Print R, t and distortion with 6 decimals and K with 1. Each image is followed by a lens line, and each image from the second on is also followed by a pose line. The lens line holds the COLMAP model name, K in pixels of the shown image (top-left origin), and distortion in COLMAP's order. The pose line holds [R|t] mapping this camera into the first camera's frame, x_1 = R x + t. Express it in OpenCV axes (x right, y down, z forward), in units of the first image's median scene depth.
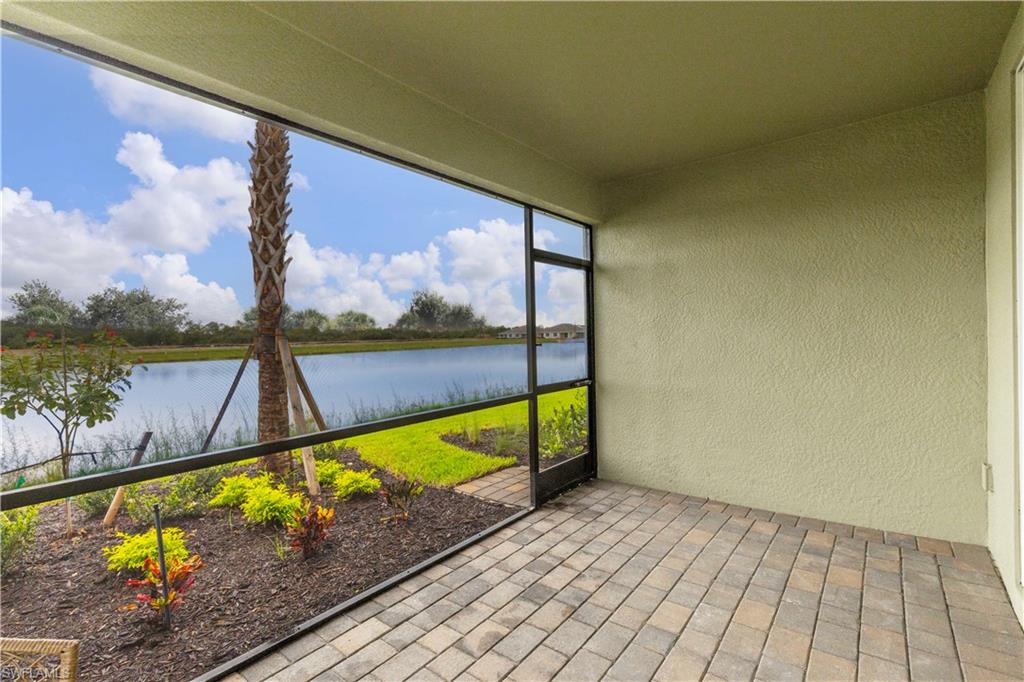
lens RADIAL K [[485.7, 0, 526.3], [0, 485.7, 339.9], [0, 0, 1]] dist [-0.001422, -0.000042]
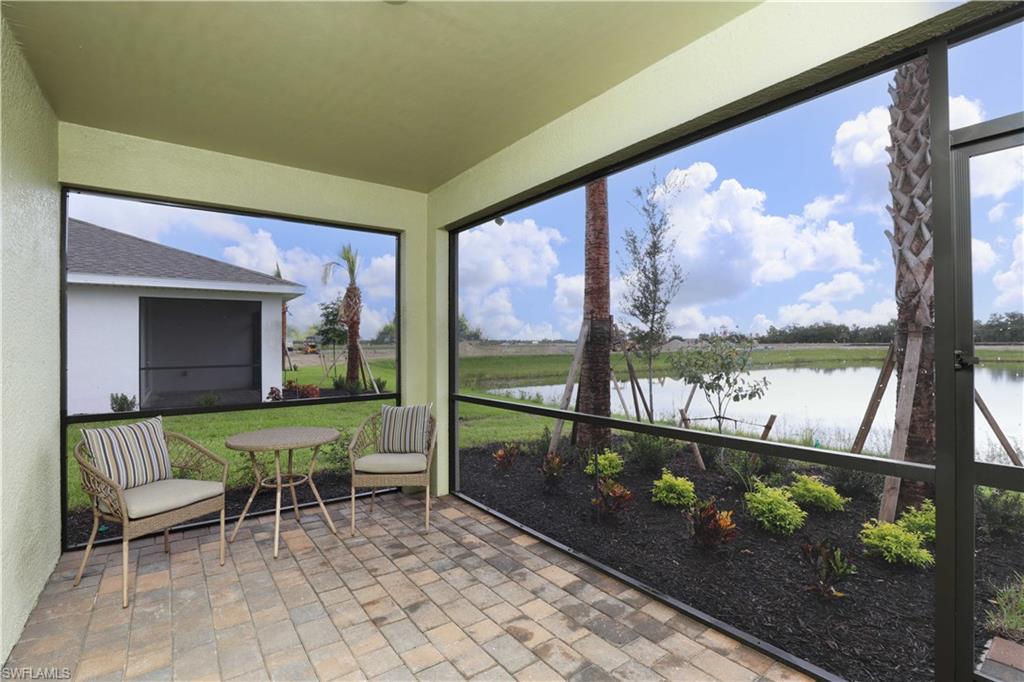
lens RADIAL K [[485.7, 0, 526.3], [0, 485.7, 339.9], [0, 0, 1]] dist [-0.001422, -0.000042]
pose [[-0.293460, 0.012401, -0.955891, 0.331276], [0.005187, 0.999922, 0.011380, -0.007126], [0.955957, -0.001619, -0.293501, 0.483789]]
